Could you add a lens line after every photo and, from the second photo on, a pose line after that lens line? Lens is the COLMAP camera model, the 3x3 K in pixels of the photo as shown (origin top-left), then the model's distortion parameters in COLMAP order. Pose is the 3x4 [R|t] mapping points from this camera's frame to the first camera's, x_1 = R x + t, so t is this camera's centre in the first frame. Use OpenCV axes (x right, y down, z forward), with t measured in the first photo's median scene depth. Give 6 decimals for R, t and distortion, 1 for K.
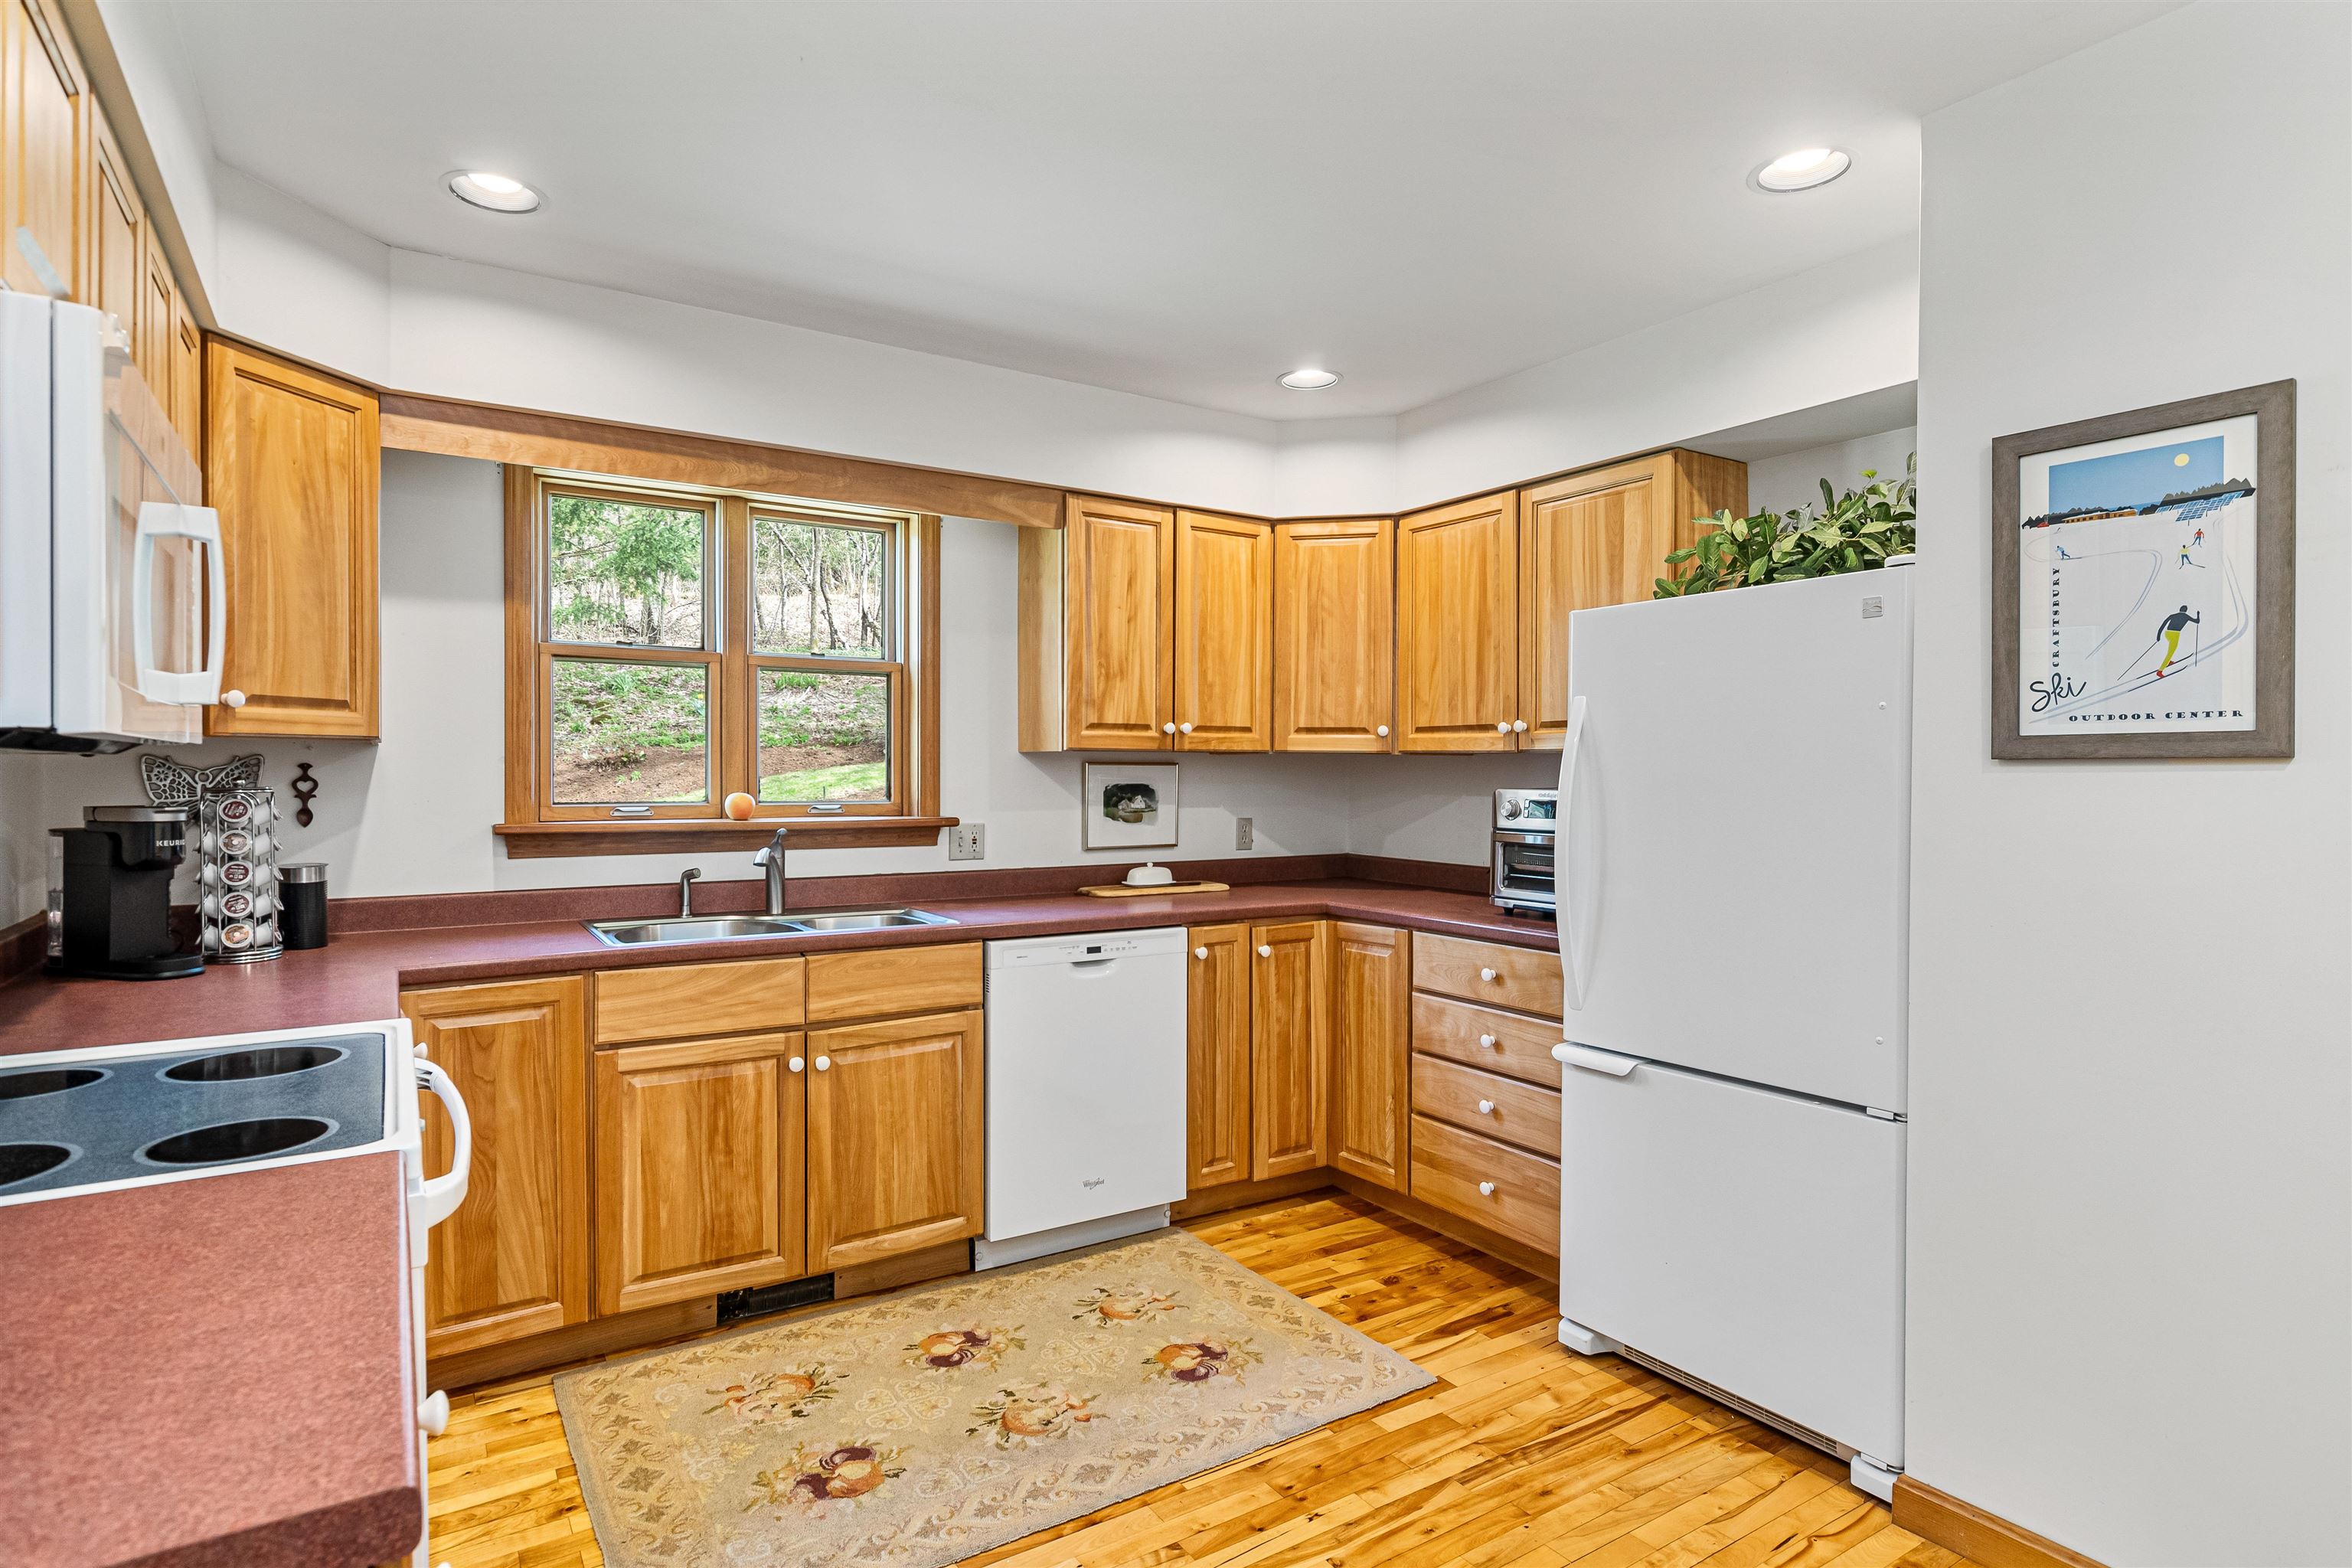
lens RADIAL K [[1209.7, 0, 1180.8], [0, 1209.7, 785.6], [0, 0, 1]] dist [-0.002288, -0.001523]
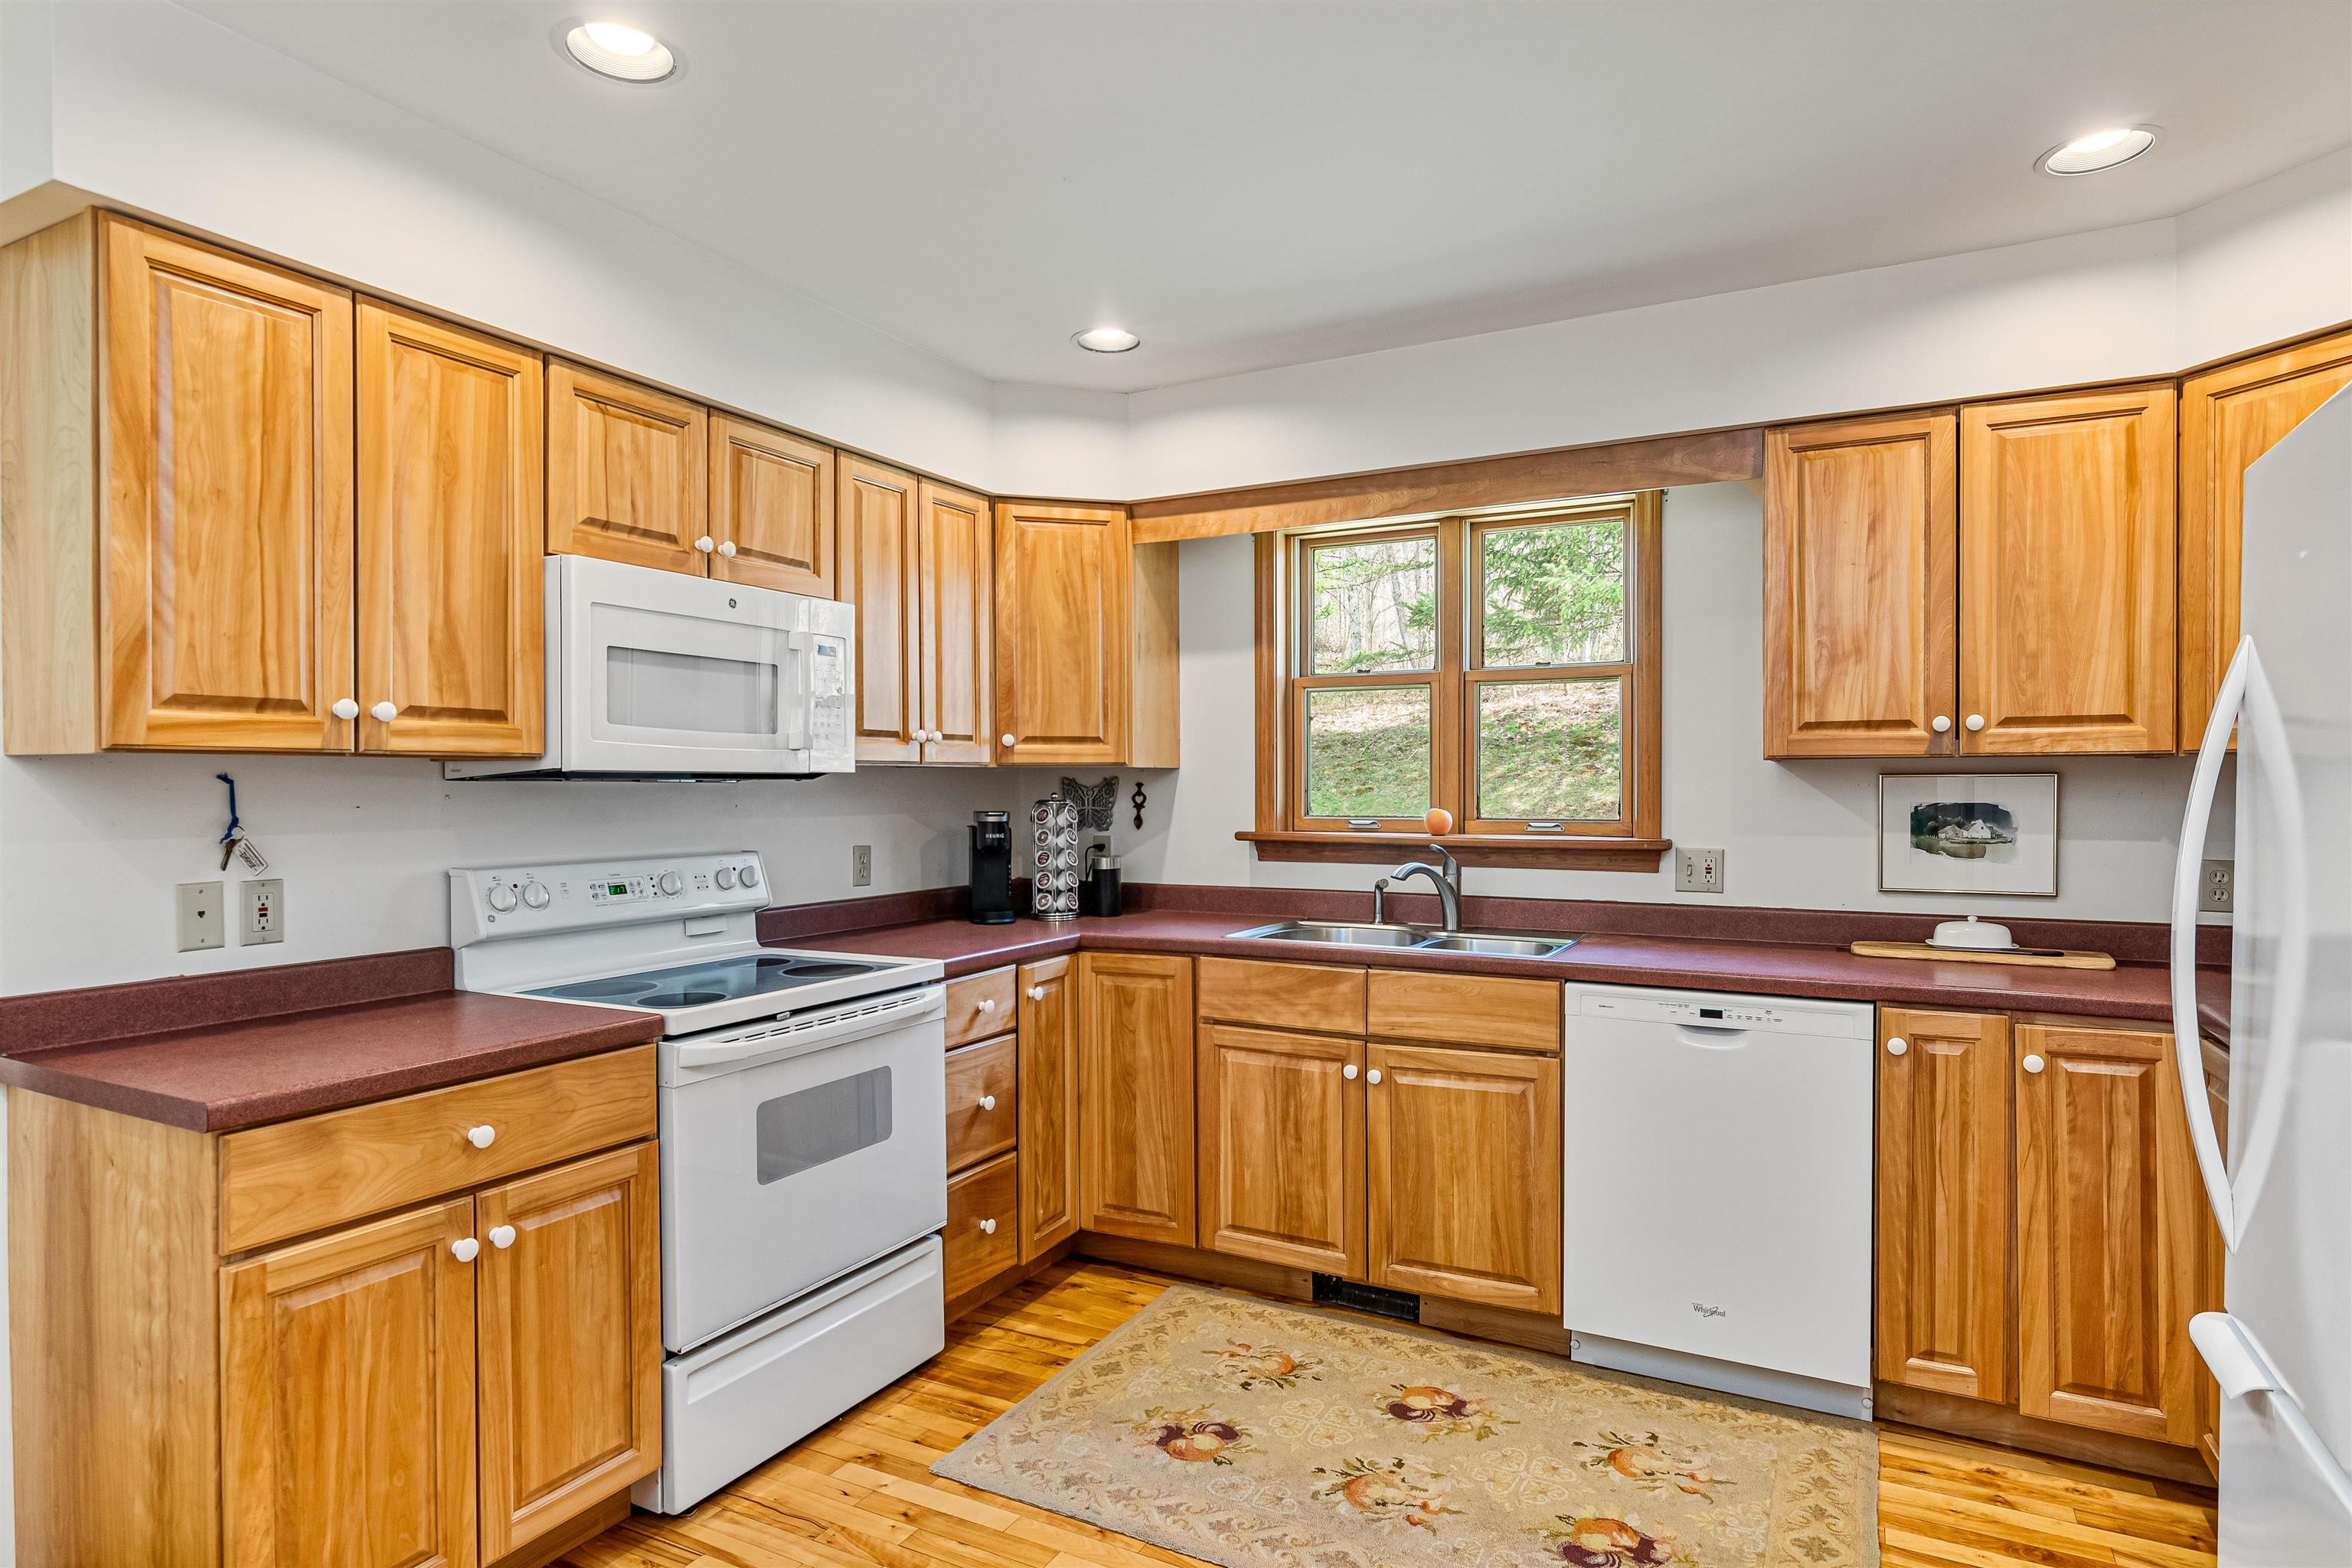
lens RADIAL K [[1281.5, 0, 1180.8], [0, 1281.5, 796.1], [0, 0, 1]] dist [-0.002627, -0.000023]
pose [[0.484700, 0.003015, -0.874675, 0.513964], [-0.006800, 0.999977, -0.000321, -0.002749], [0.874654, 0.006103, 0.484709, 0.311298]]
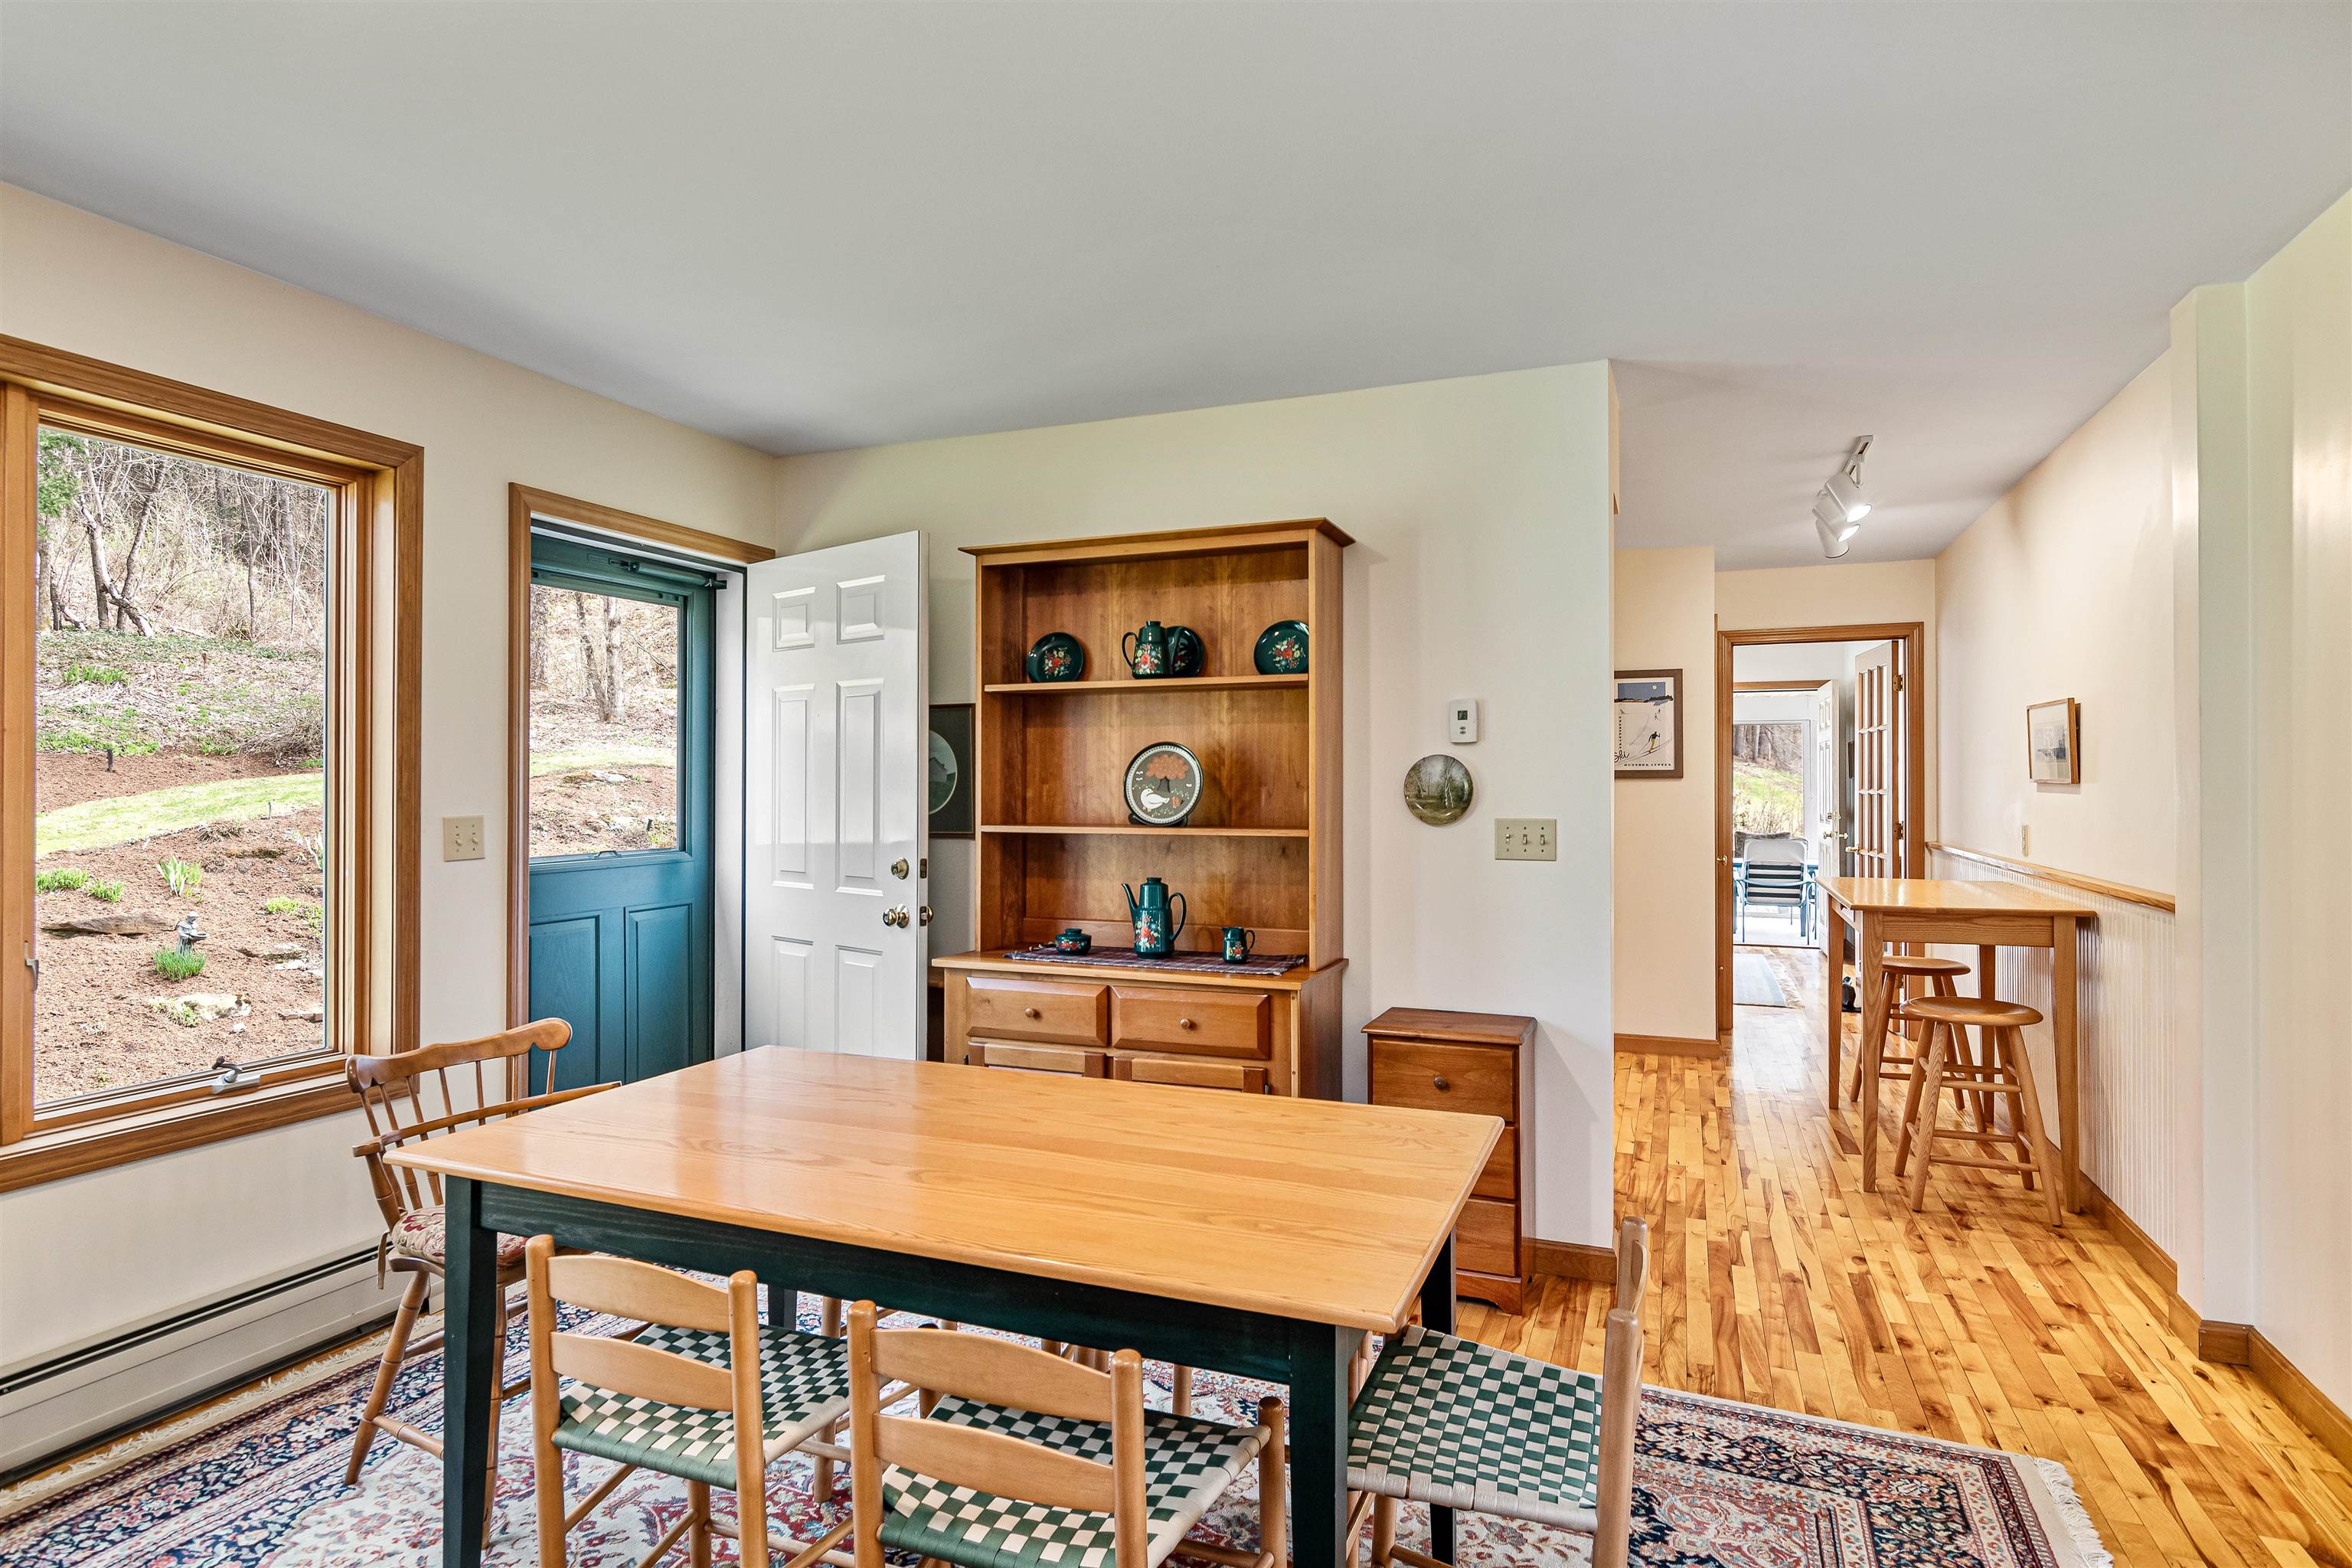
lens RADIAL K [[1242.1, 0, 1169.5], [0, 1242.1, 775.6], [0, 0, 1]] dist [-0.002586, -0.000704]
pose [[0.822926, 0.000062, 0.568149, -1.269088], [0.009588, 0.999856, -0.013995, 0.003221], [-0.568068, 0.016964, 0.822807, -0.599035]]
